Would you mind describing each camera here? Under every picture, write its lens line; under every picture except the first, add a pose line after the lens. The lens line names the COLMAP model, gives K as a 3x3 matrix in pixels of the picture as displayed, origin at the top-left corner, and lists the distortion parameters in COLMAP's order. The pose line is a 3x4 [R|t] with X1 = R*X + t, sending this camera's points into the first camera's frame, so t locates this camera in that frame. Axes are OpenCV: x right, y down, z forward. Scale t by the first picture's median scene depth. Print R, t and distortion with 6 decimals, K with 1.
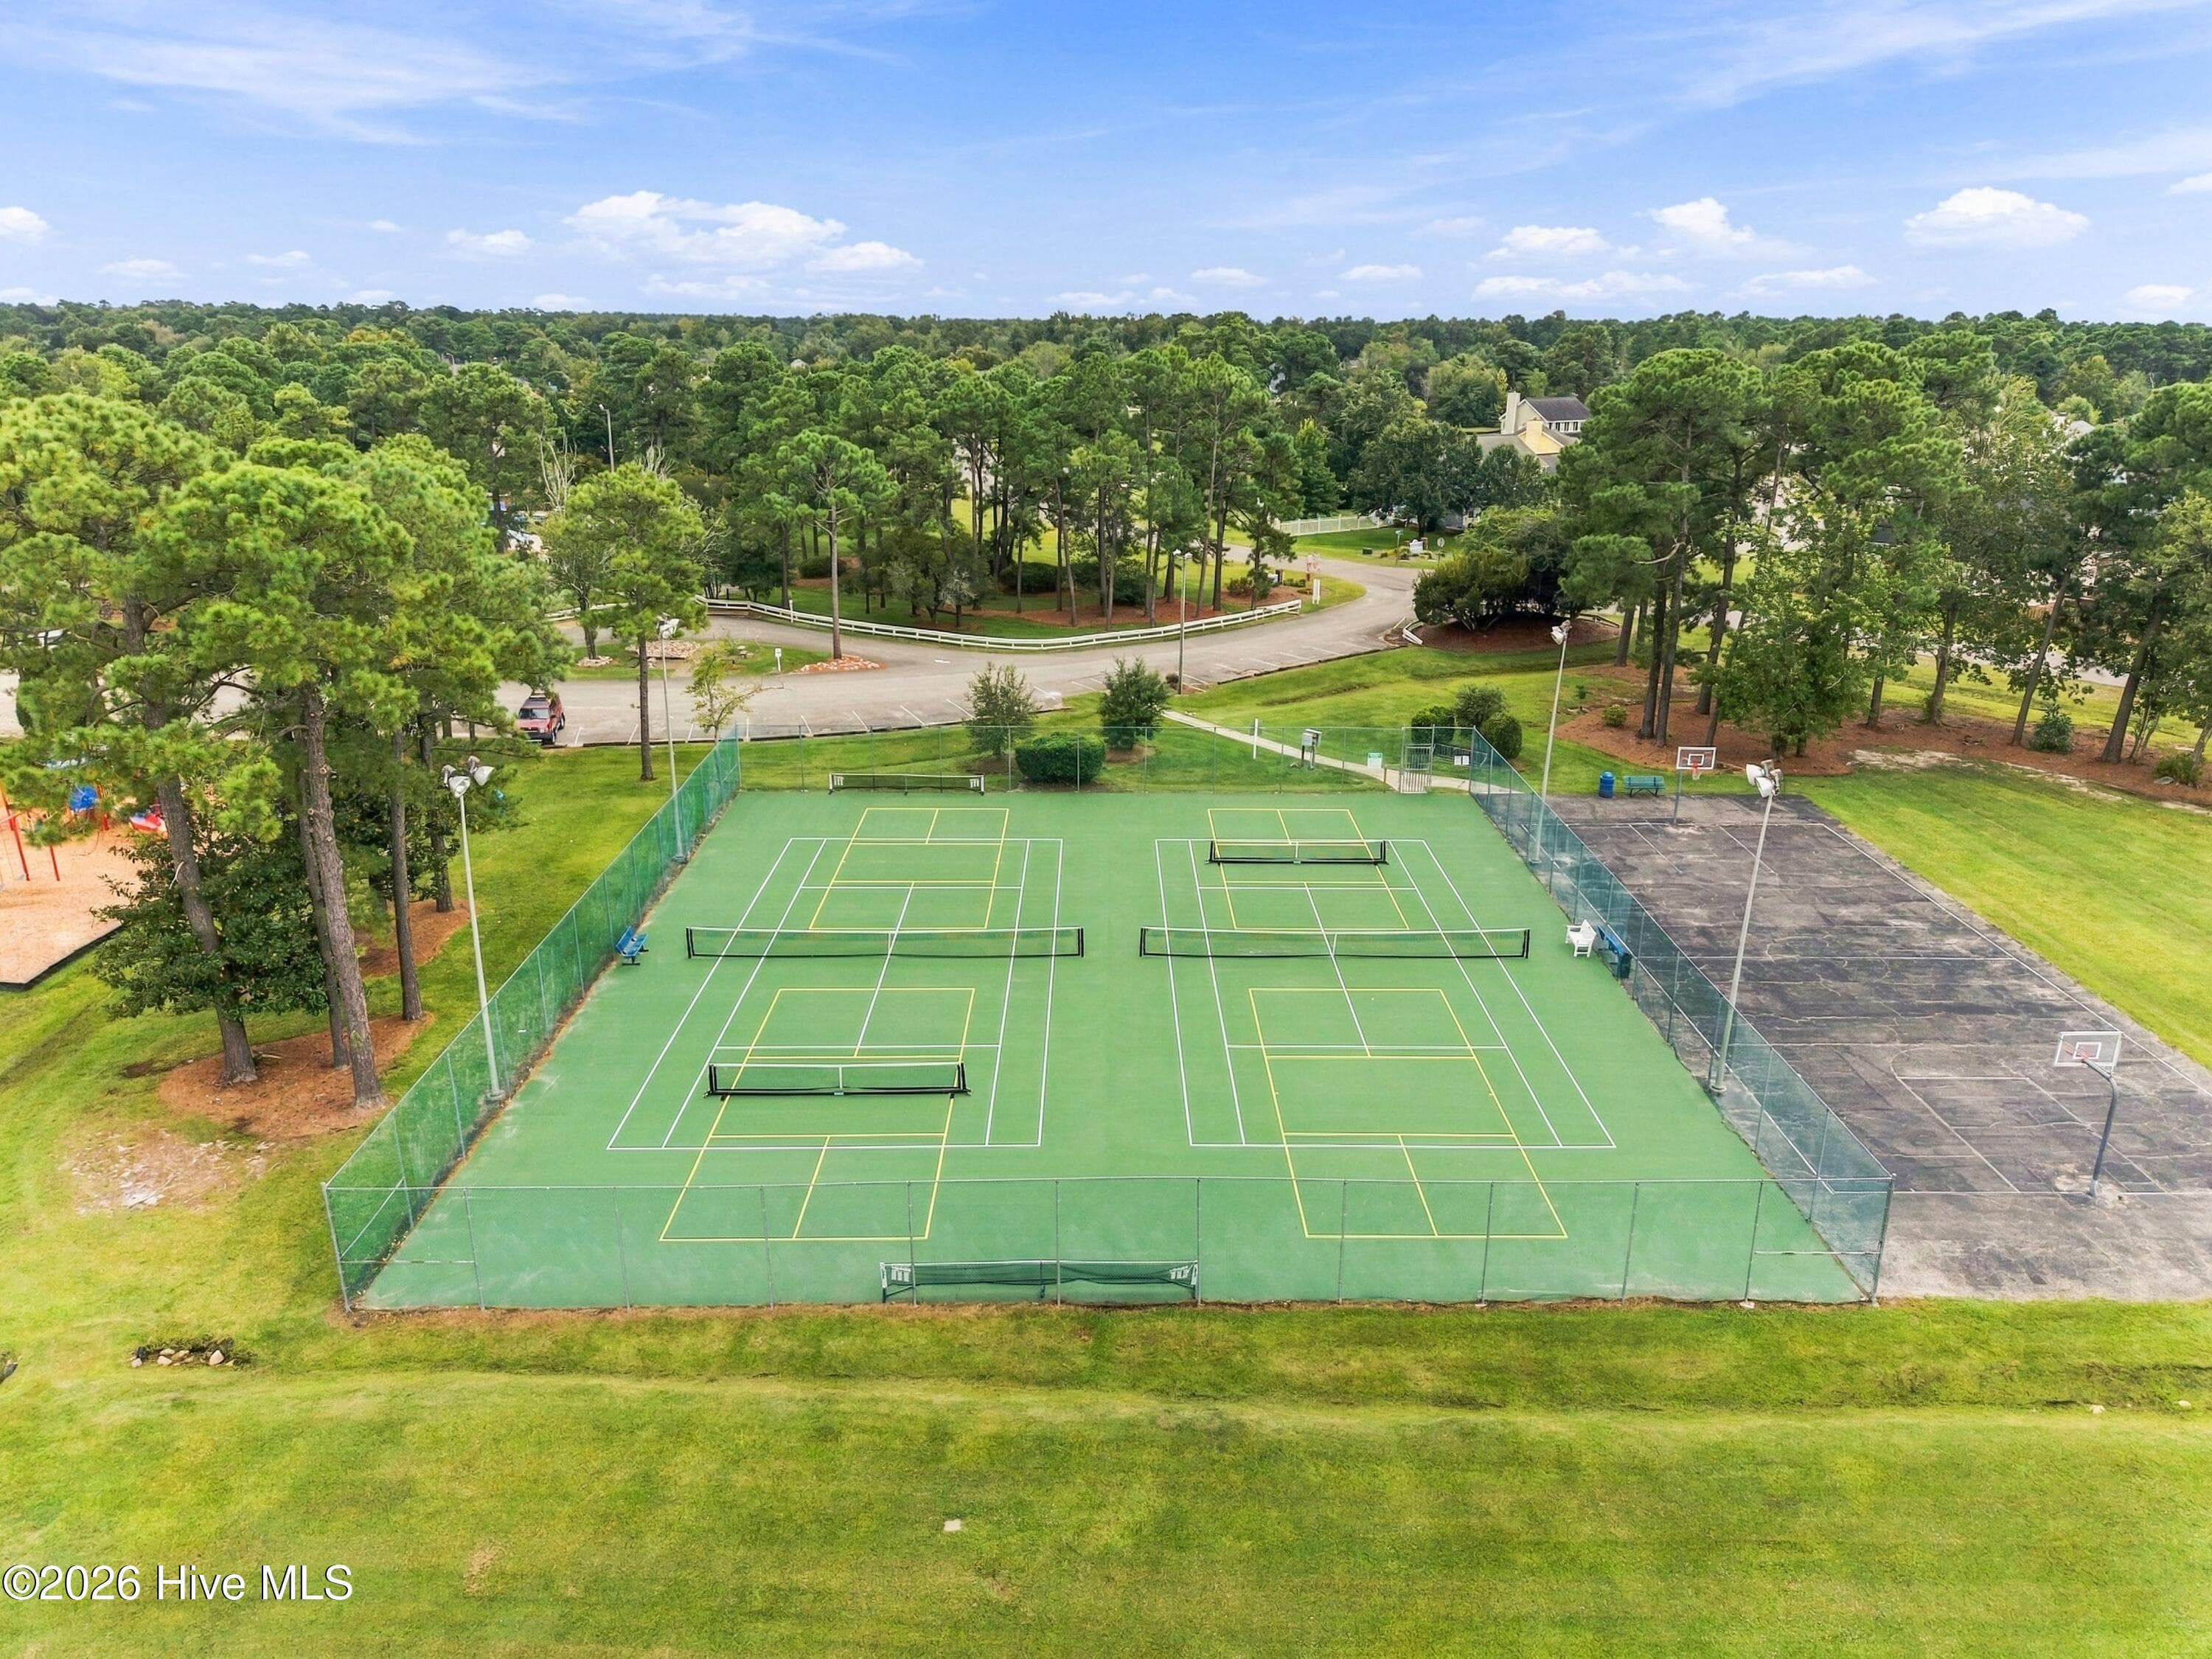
lens RADIAL K [[1570.8, 0, 1106.0], [0, 1570.8, 829.5], [0, 0, 1]] dist [0.098387, -0.152504]
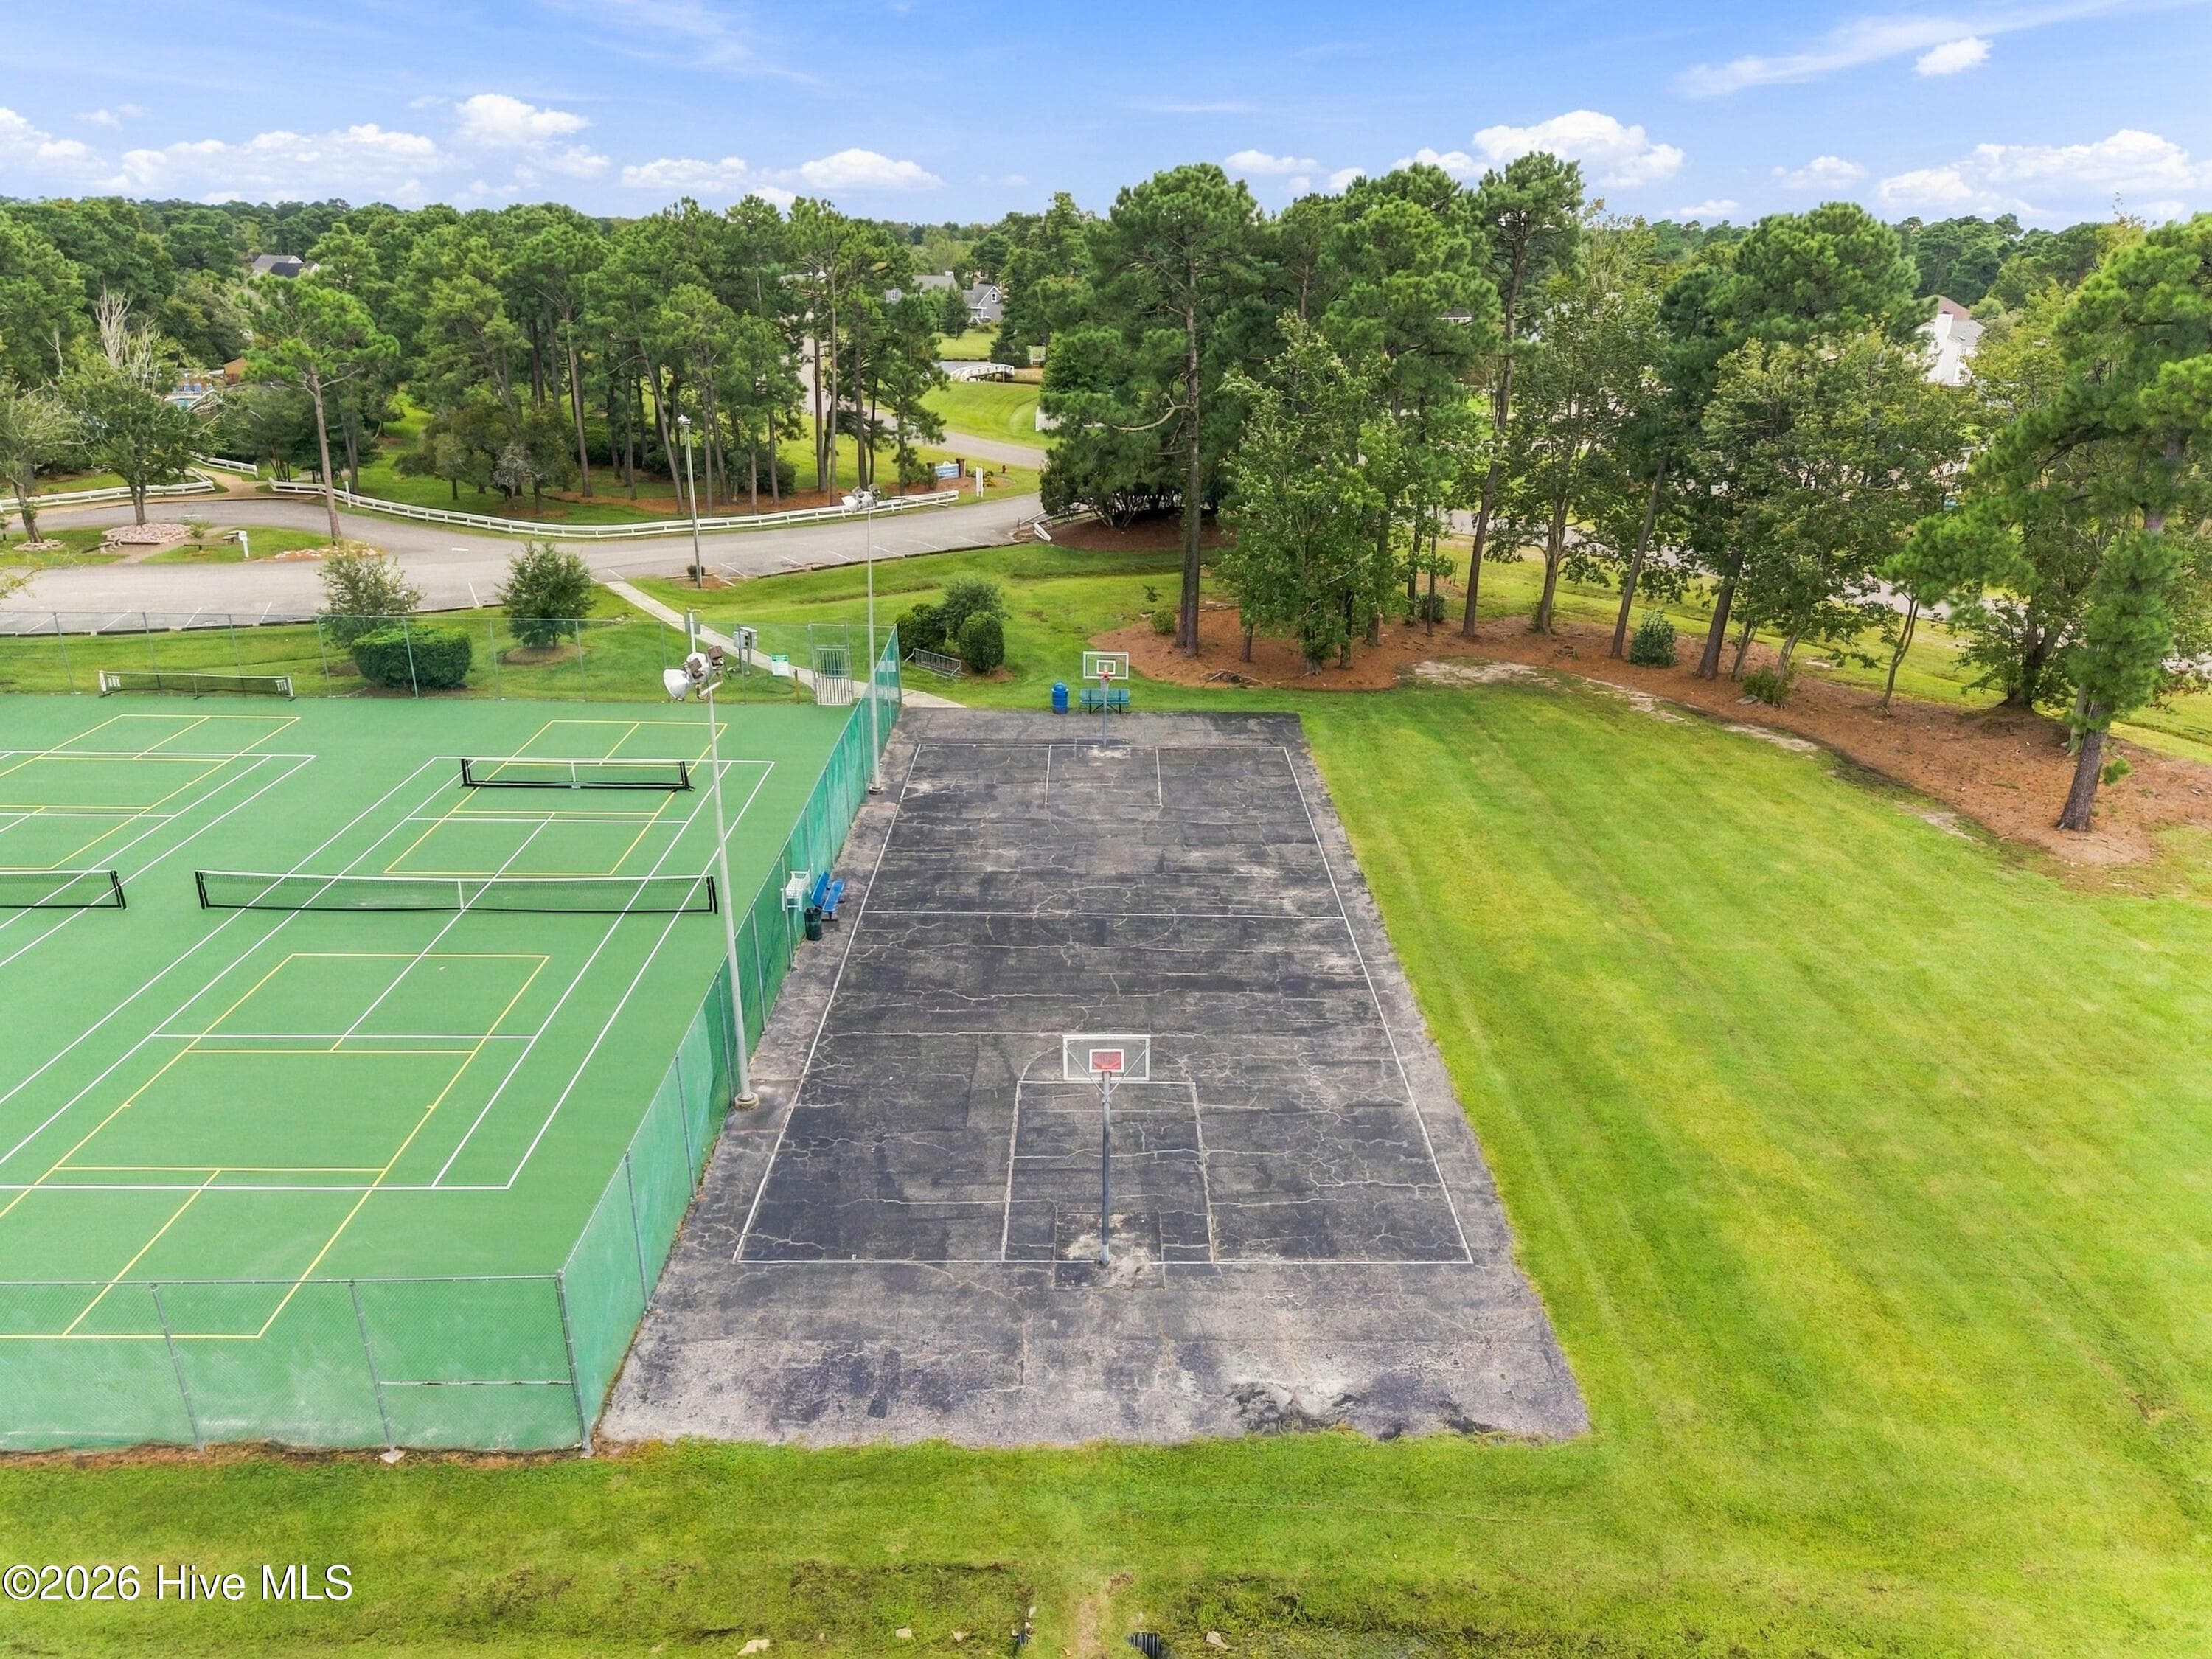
lens RADIAL K [[1570.8, 0, 1106.0], [0, 1570.8, 829.5], [0, 0, 1]] dist [0.098387, -0.152504]
pose [[0.999926, 0.009301, 0.007830, 0.339789], [-0.009692, 0.998633, 0.051355, -0.001796], [-0.007342, -0.051428, 0.998650, 0.165208]]
